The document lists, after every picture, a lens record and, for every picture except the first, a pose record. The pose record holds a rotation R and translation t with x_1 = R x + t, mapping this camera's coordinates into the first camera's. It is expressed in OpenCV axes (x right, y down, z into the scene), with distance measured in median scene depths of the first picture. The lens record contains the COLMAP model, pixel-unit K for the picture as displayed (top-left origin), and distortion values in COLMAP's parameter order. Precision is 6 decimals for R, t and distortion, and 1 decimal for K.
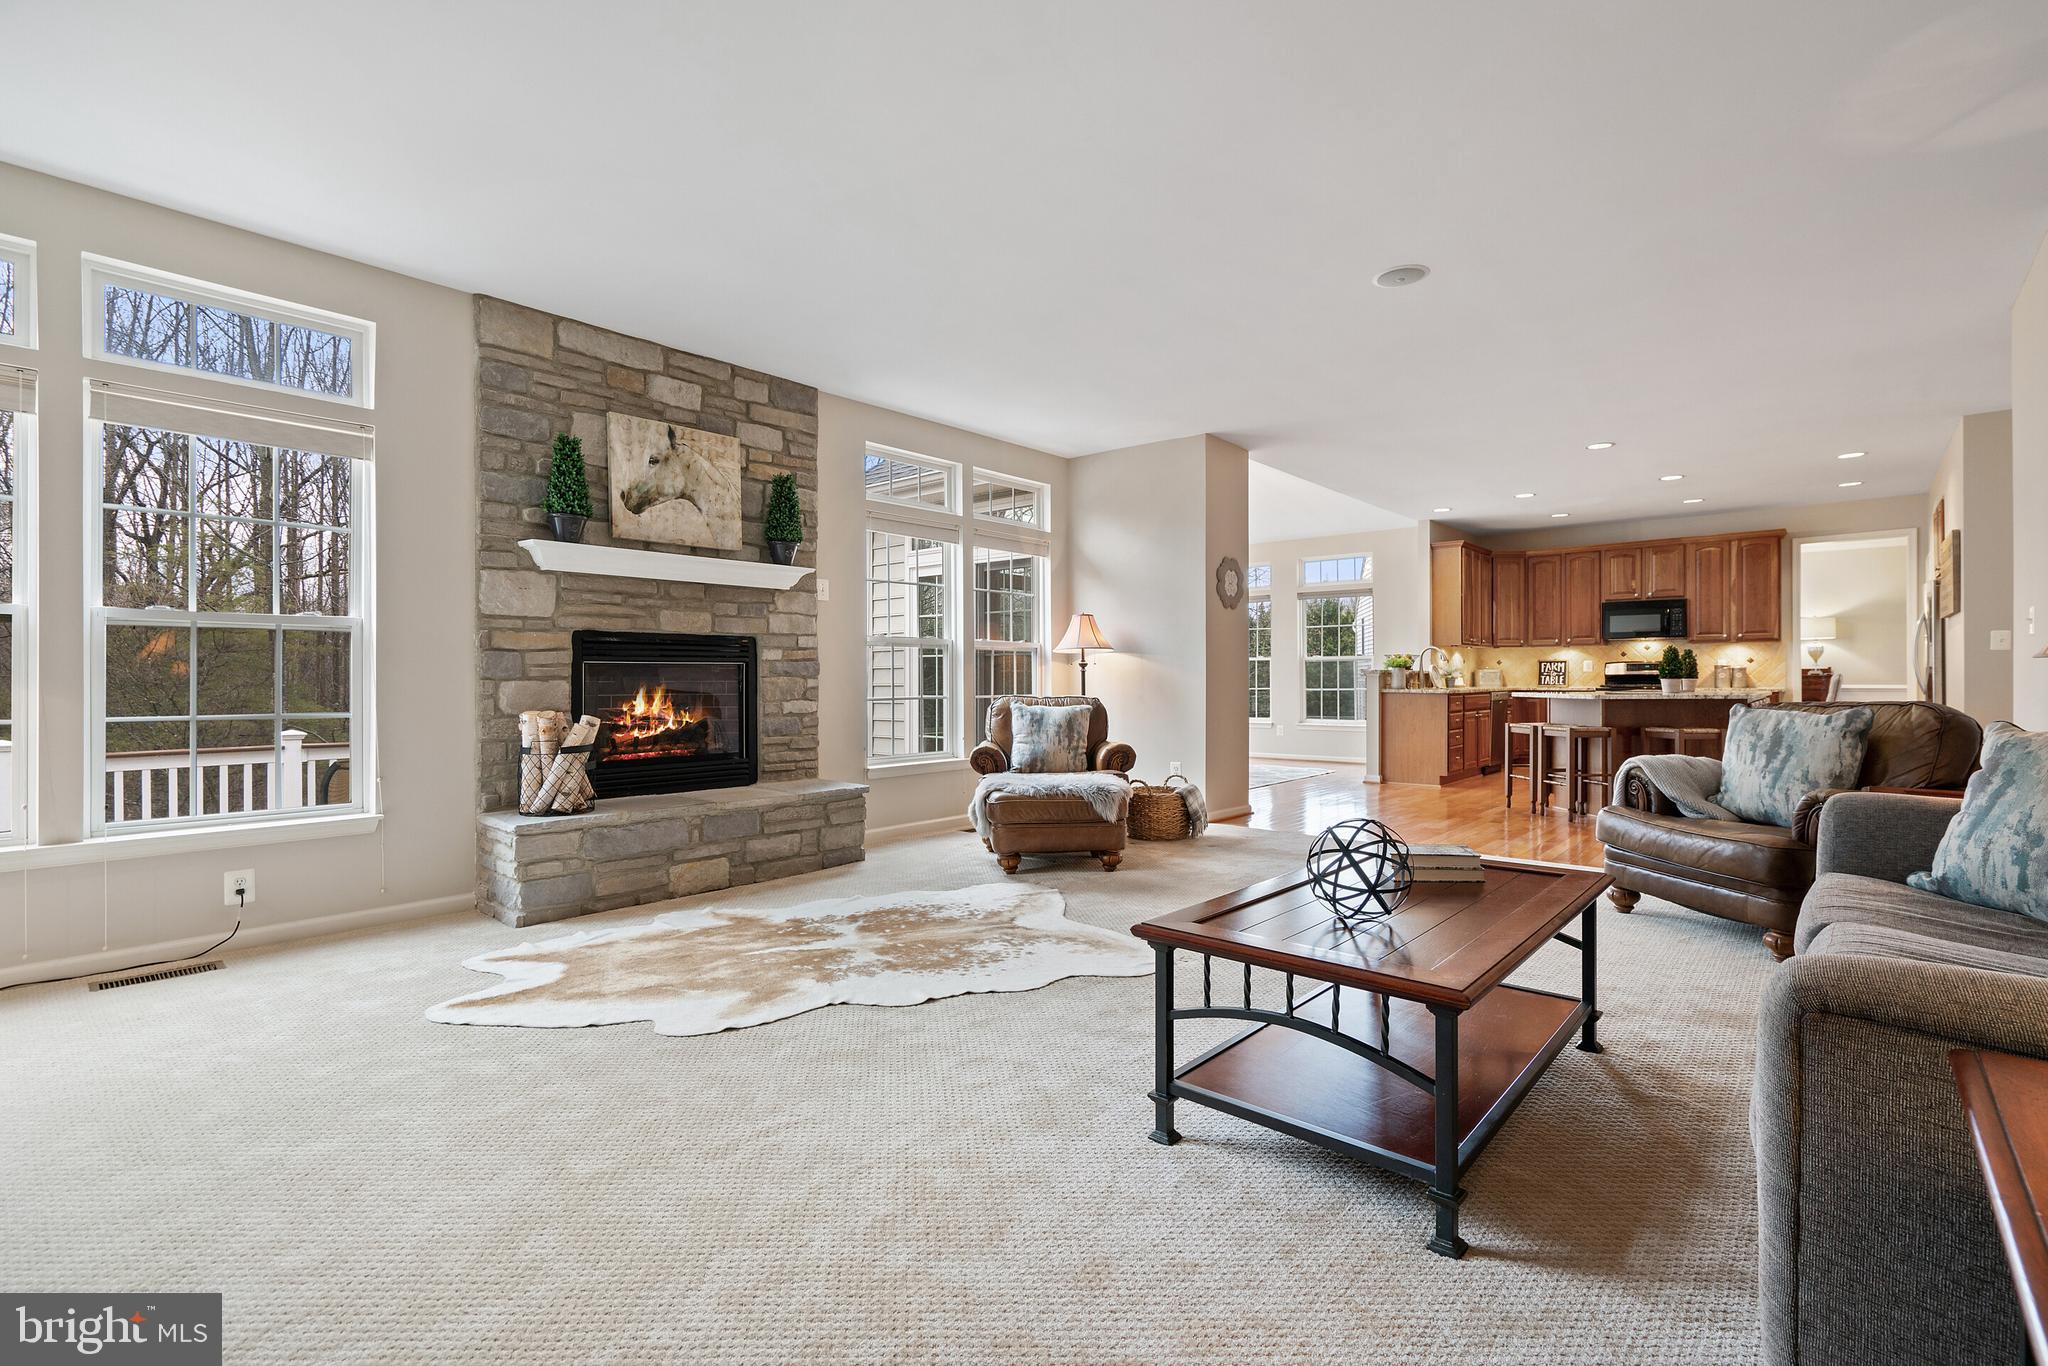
lens RADIAL K [[929.1, 0, 1005.7], [0, 929.1, 675.0], [0, 0, 1]] dist [-0.003974, 0.002568]
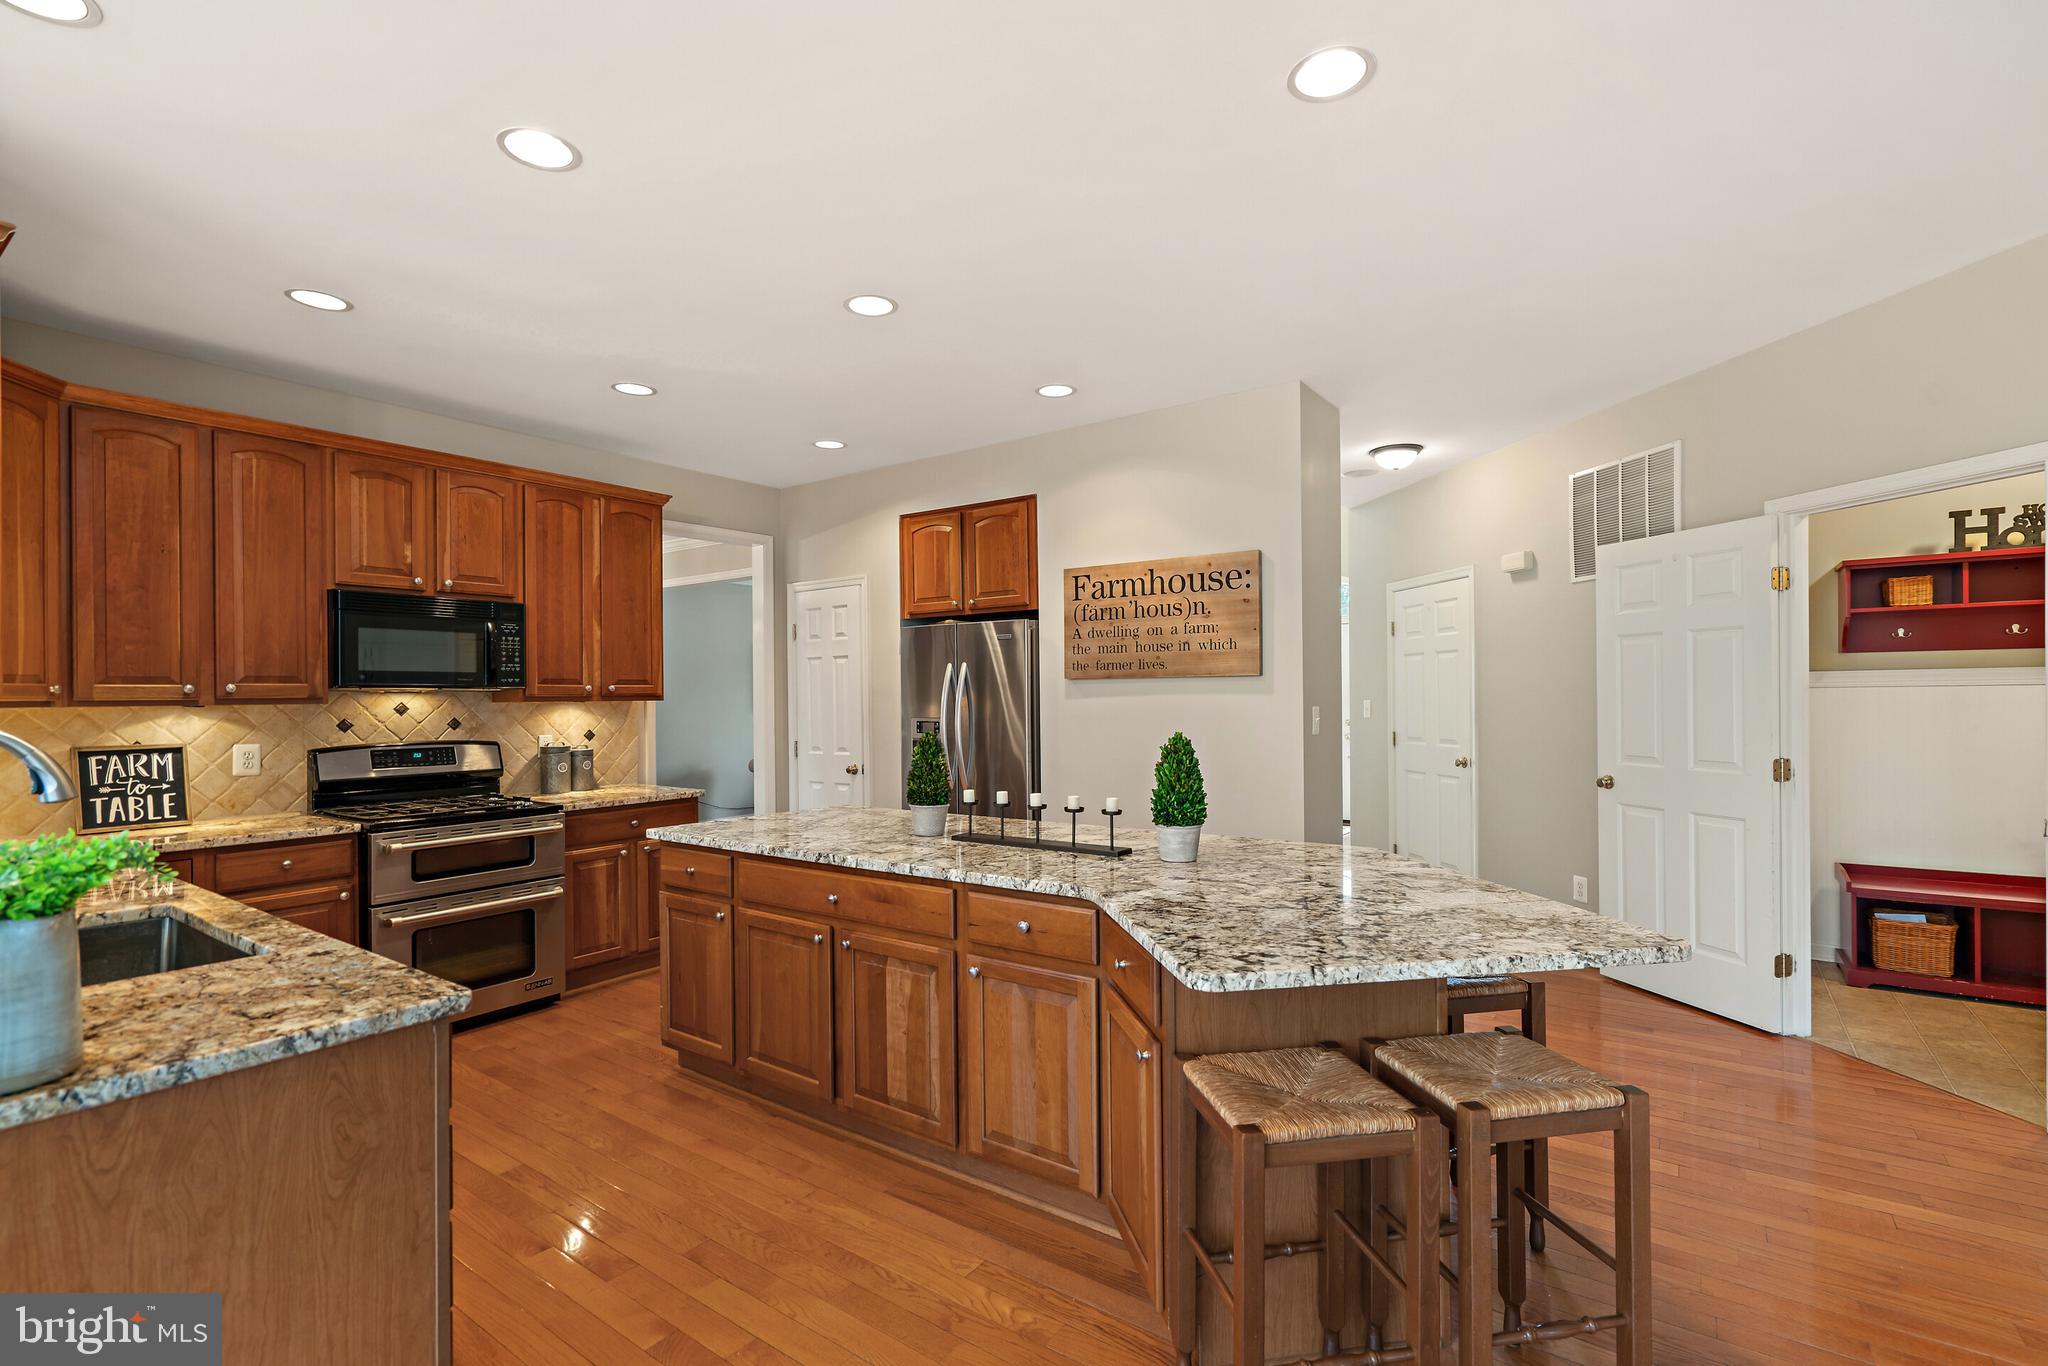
lens RADIAL K [[929.1, 0, 1039.0], [0, 929.1, 699.1], [0, 0, 1]] dist [-0.003974, 0.002568]
pose [[-0.126665, 0.000458, 0.991945, 0.623704], [0.005819, 0.999983, 0.000281, -0.083671], [-0.991929, 0.005807, -0.126665, 1.975469]]
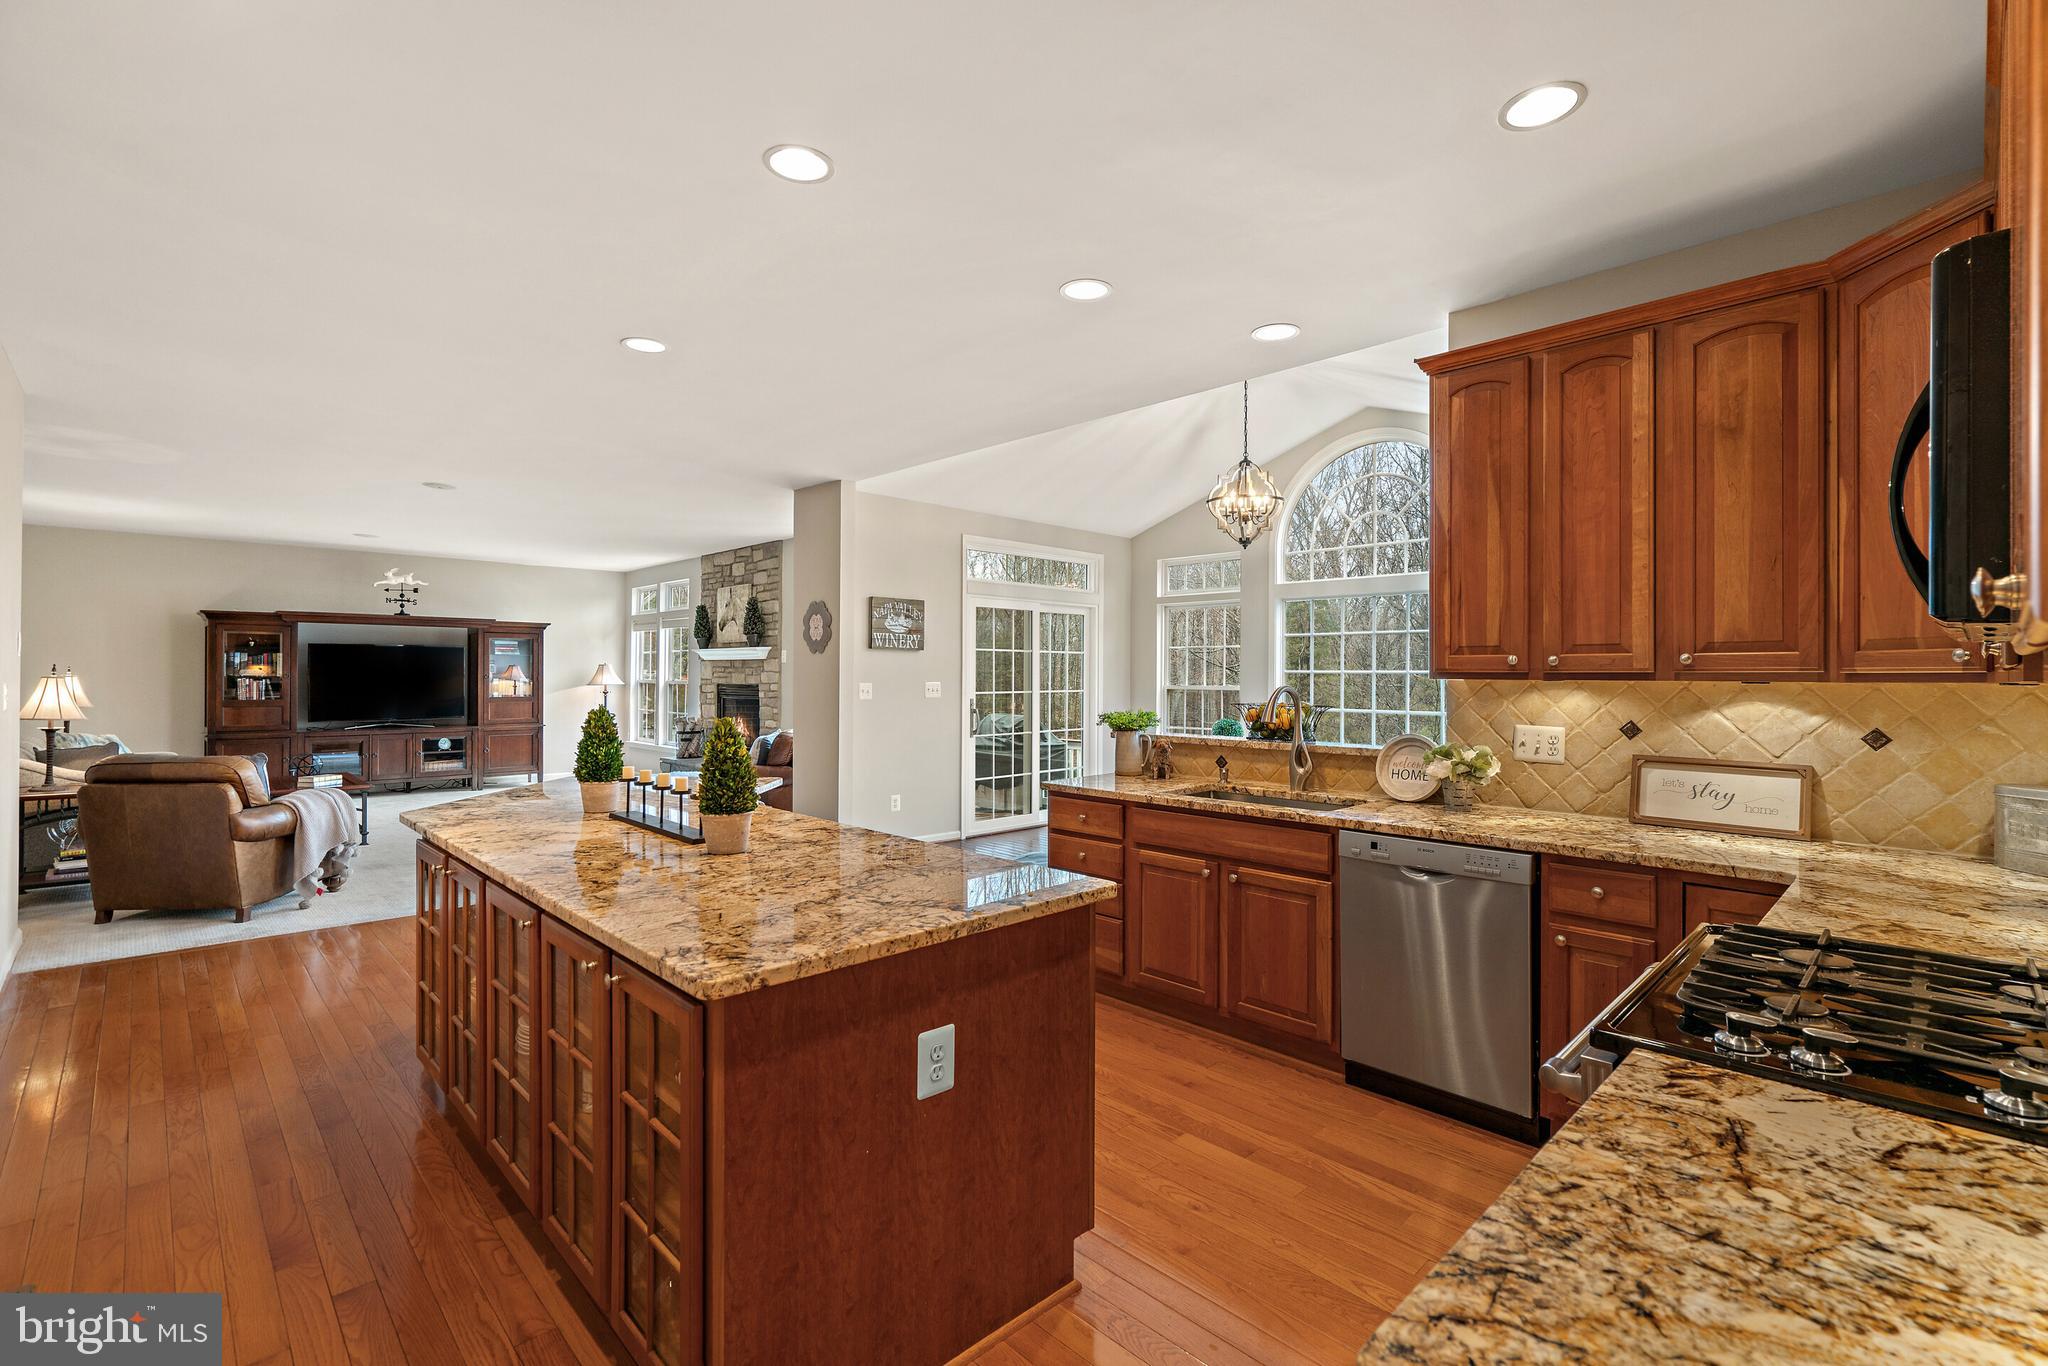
lens RADIAL K [[929.1, 0, 1044.1], [0, 929.1, 668.6], [0, 0, 1]] dist [-0.003974, 0.002568]
pose [[-0.057855, -0.005221, -0.998311, 2.066982], [-0.001220, 0.999986, -0.005159, -0.085851], [0.998324, 0.000920, -0.057860, 2.216180]]
